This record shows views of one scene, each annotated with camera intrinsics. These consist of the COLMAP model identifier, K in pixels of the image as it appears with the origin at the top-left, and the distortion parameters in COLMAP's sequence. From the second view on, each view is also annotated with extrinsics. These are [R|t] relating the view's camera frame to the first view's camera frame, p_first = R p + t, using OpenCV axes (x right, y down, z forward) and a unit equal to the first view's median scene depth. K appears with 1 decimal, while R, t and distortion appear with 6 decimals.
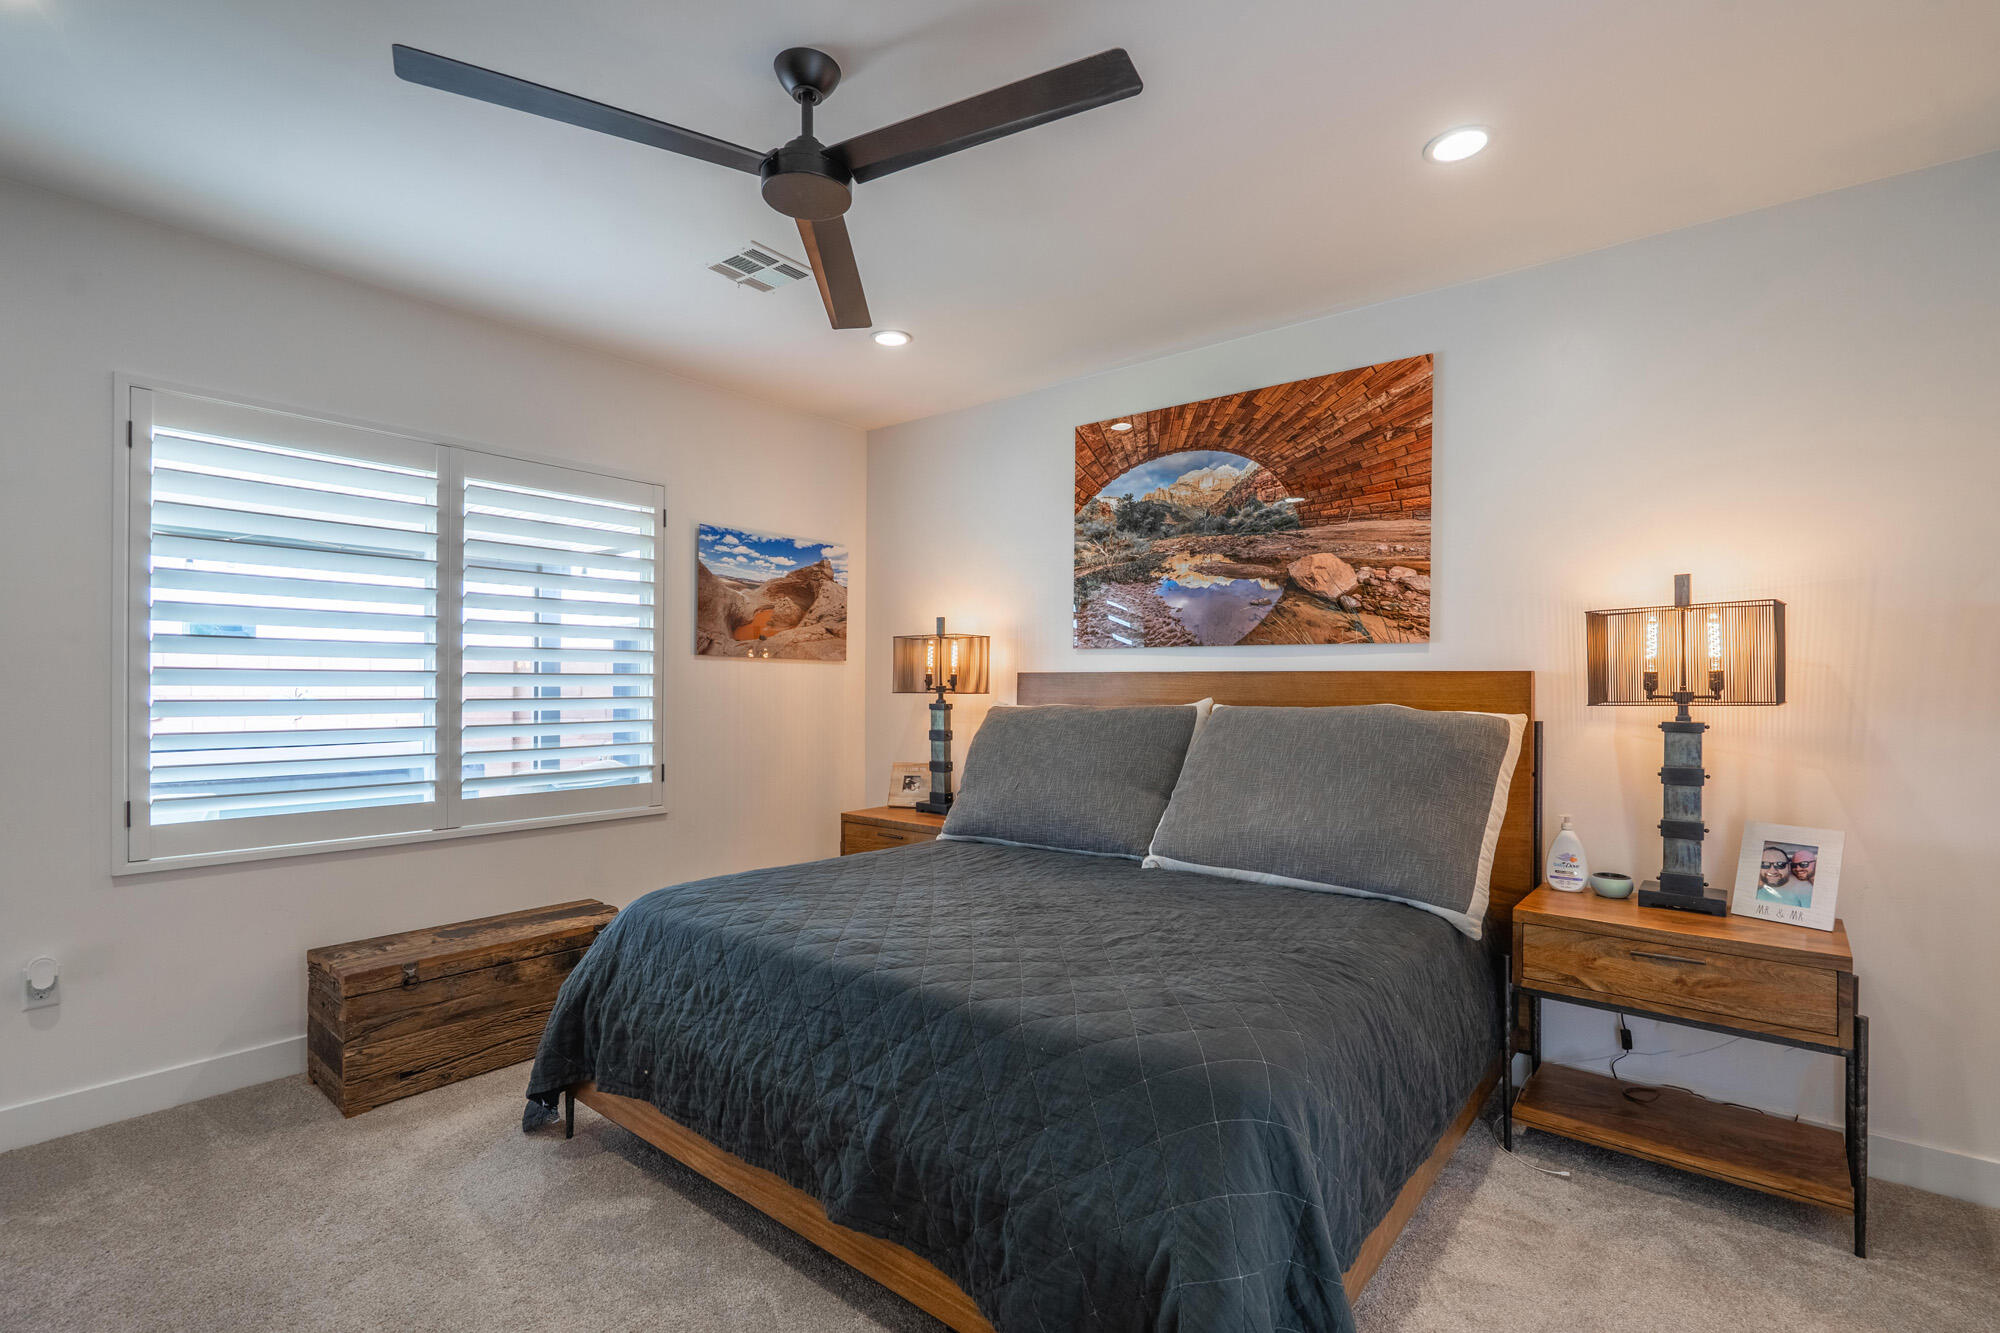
lens RADIAL K [[946.9, 0, 986.5], [0, 946.9, 673.7], [0, 0, 1]] dist [-0.005157, 0.000622]
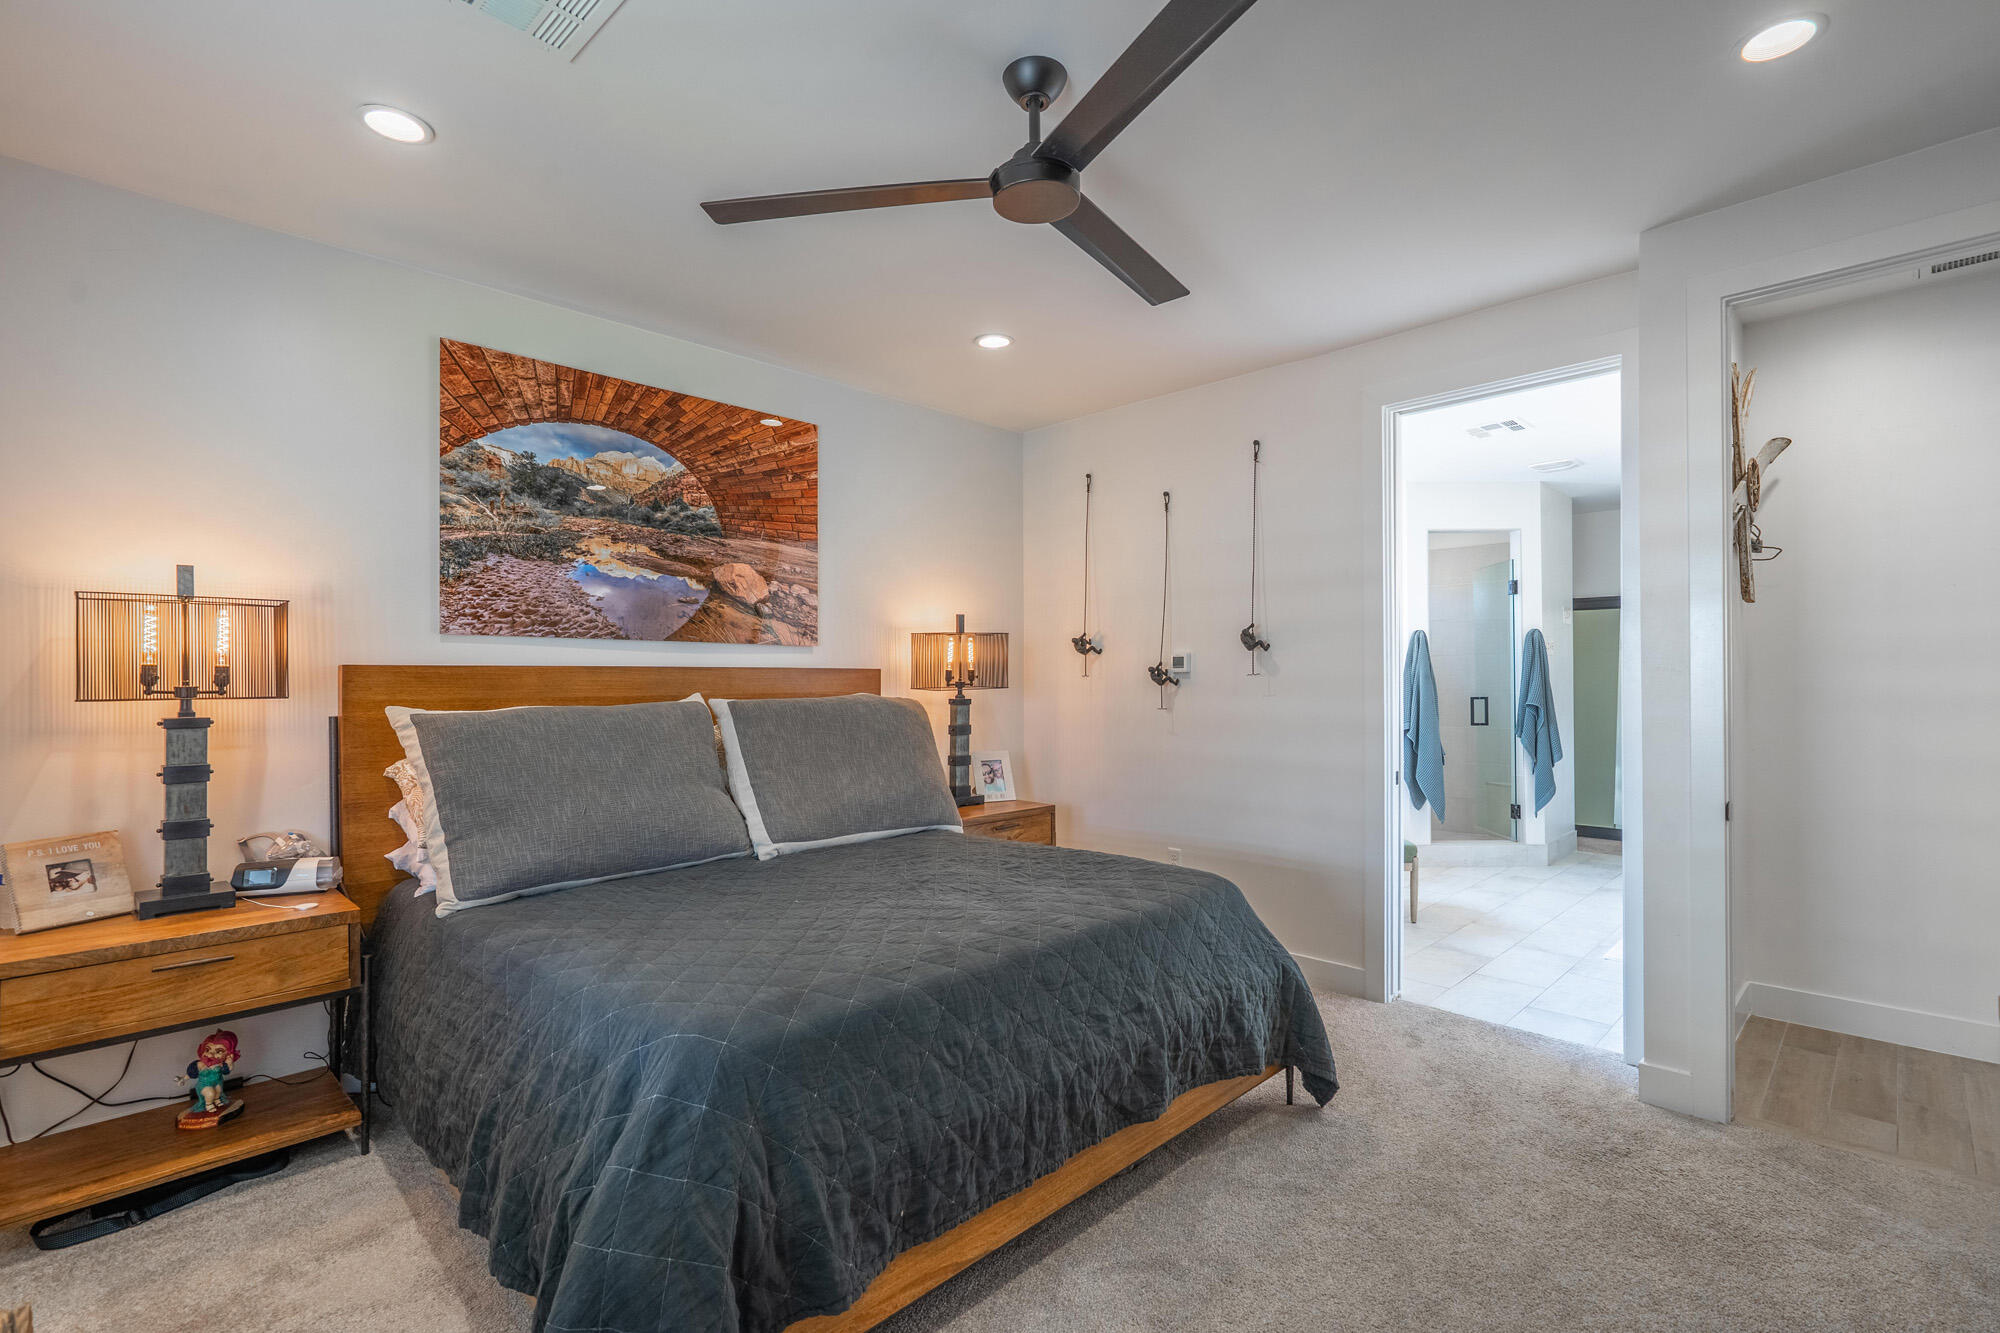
lens RADIAL K [[908.4, 0, 988.1], [0, 908.4, 671.9], [0, 0, 1]] dist [-0.006575, 0.003525]
pose [[0.085184, 0.002167, 0.996363, -0.639046], [-0.006195, 0.999979, -0.001646, 0.002514], [-0.996346, -0.006032, 0.085195, 0.553069]]
